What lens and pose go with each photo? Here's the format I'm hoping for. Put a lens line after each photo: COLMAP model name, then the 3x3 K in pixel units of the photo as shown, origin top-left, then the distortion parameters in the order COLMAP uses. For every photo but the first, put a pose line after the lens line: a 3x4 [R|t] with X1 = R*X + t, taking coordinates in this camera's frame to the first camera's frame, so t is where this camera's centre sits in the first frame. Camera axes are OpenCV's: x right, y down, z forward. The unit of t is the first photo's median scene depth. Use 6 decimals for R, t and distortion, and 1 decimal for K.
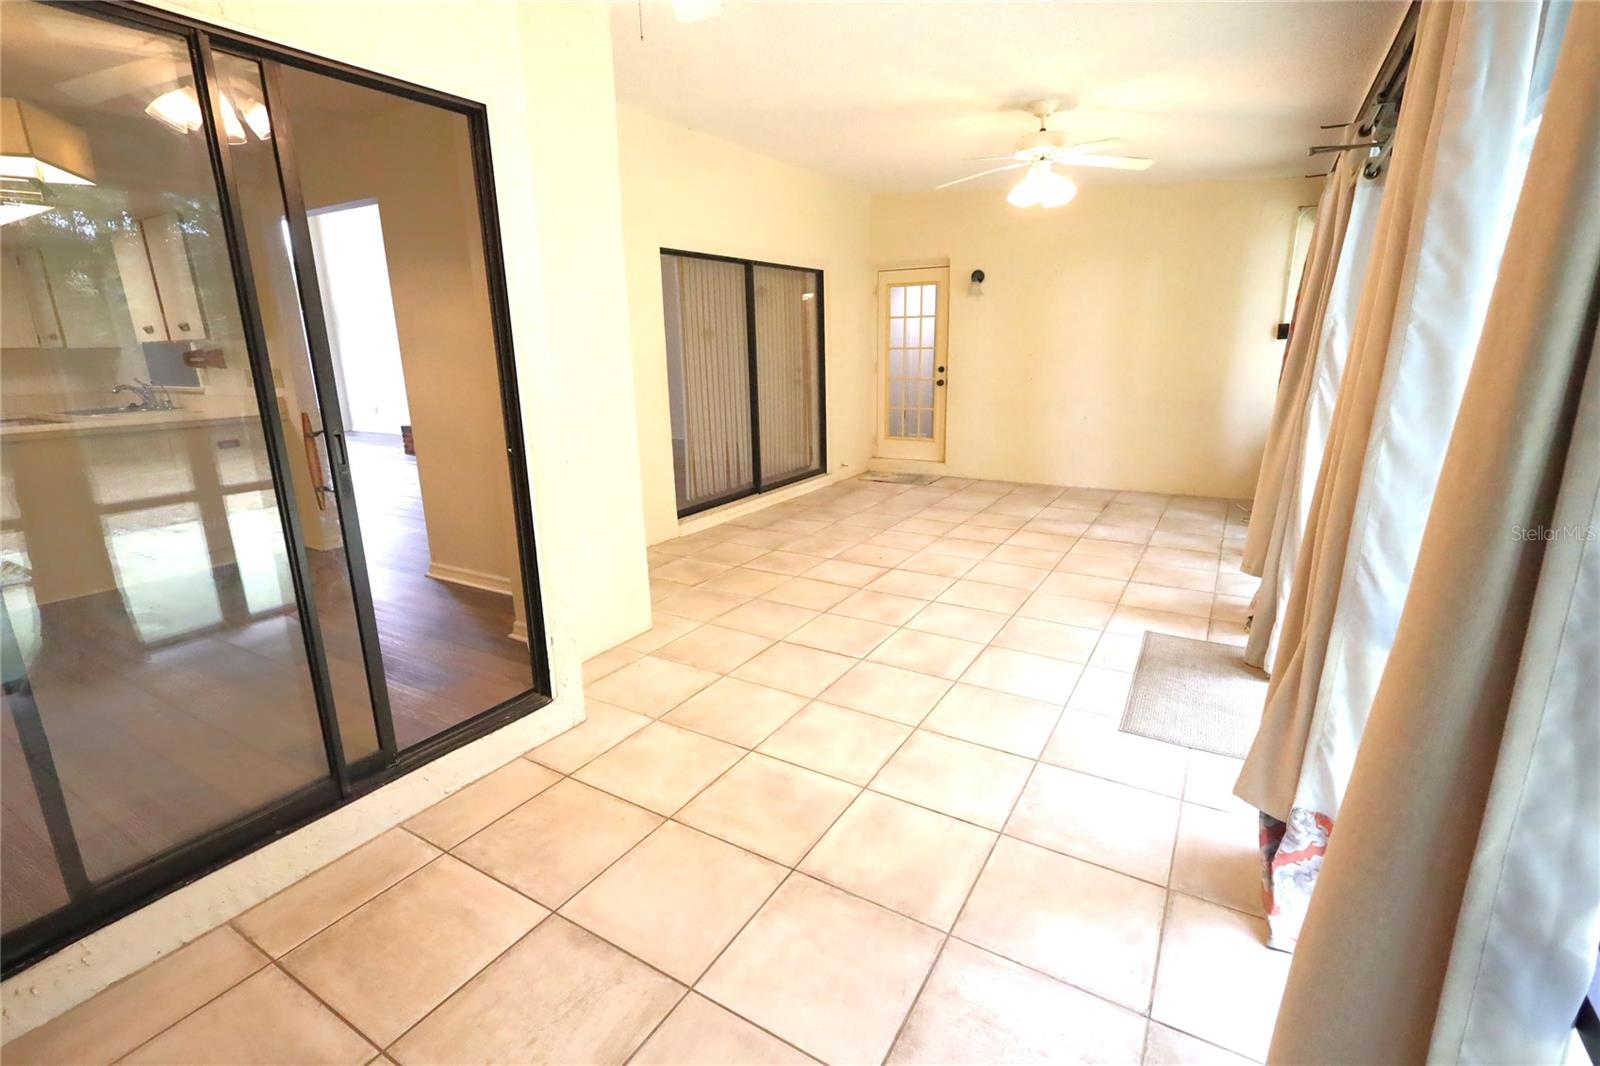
lens RADIAL K [[733.6, 0, 797.0], [0, 733.6, 528.2], [0, 0, 1]] dist [-0.001018, 0.000165]
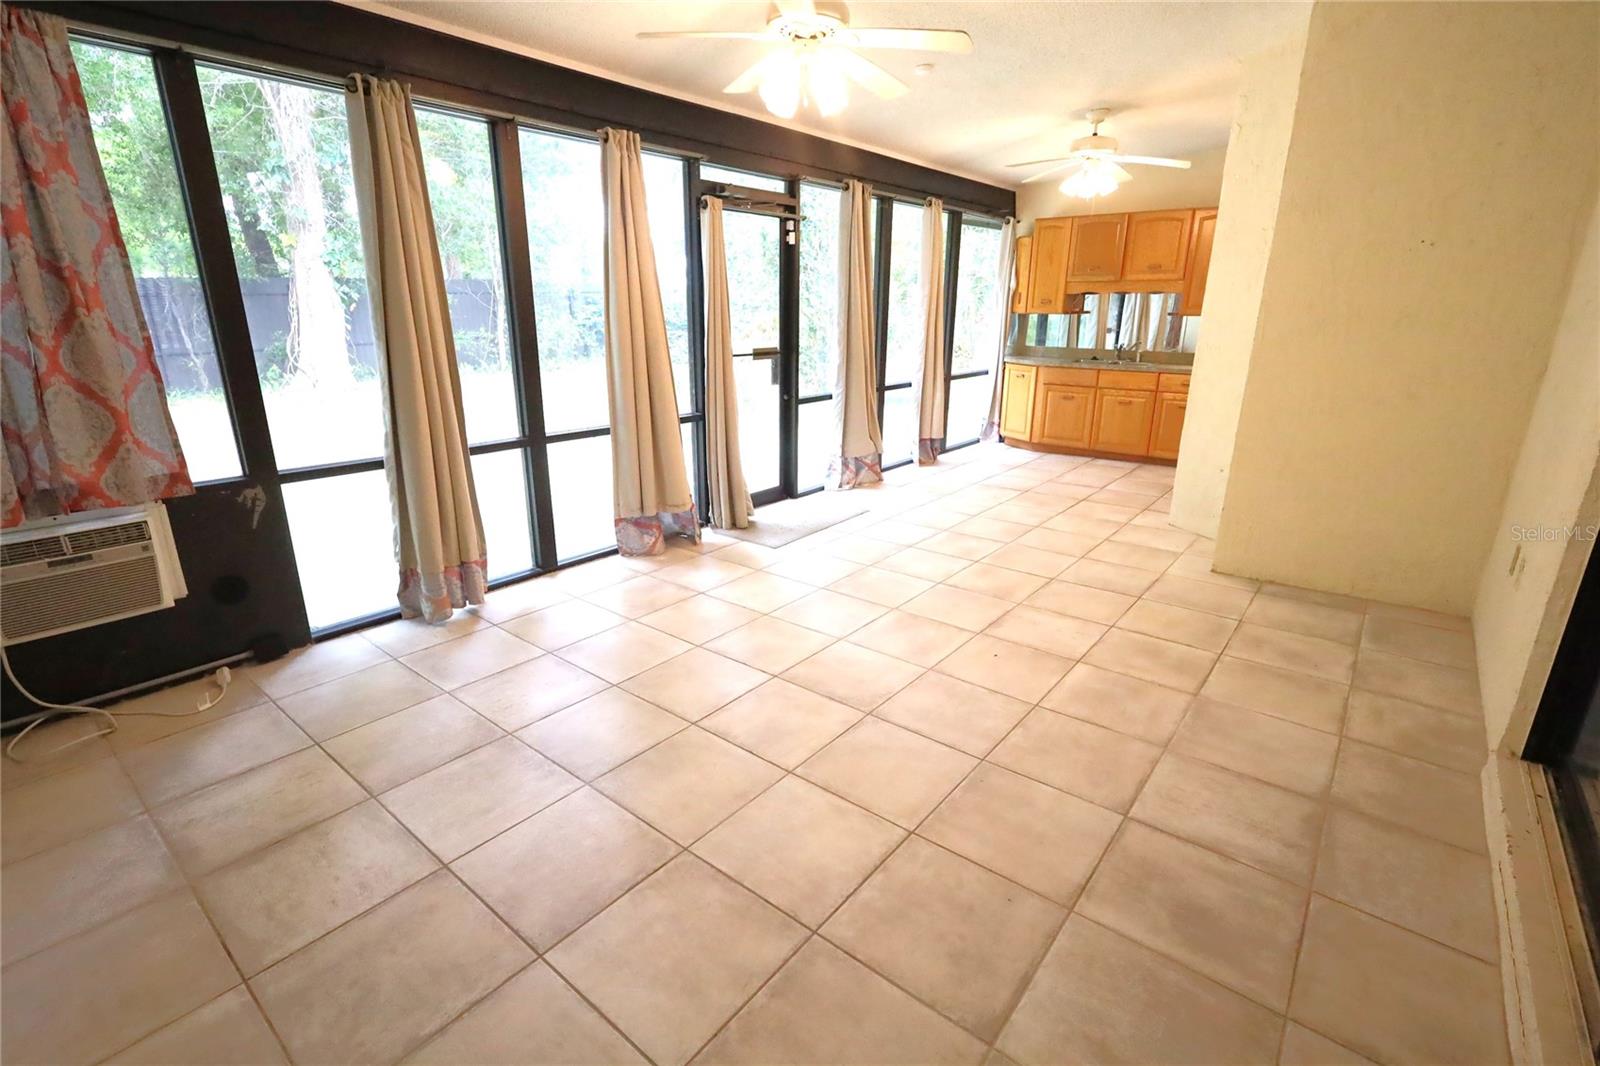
lens RADIAL K [[733.6, 0, 797.0], [0, 733.6, 528.2], [0, 0, 1]] dist [-0.001018, 0.000165]
pose [[-0.990141, -0.024883, 0.137849, 0.236369], [0.049393, 0.858866, 0.509814, -0.455393], [-0.131079, 0.511596, -0.849169, 1.783258]]
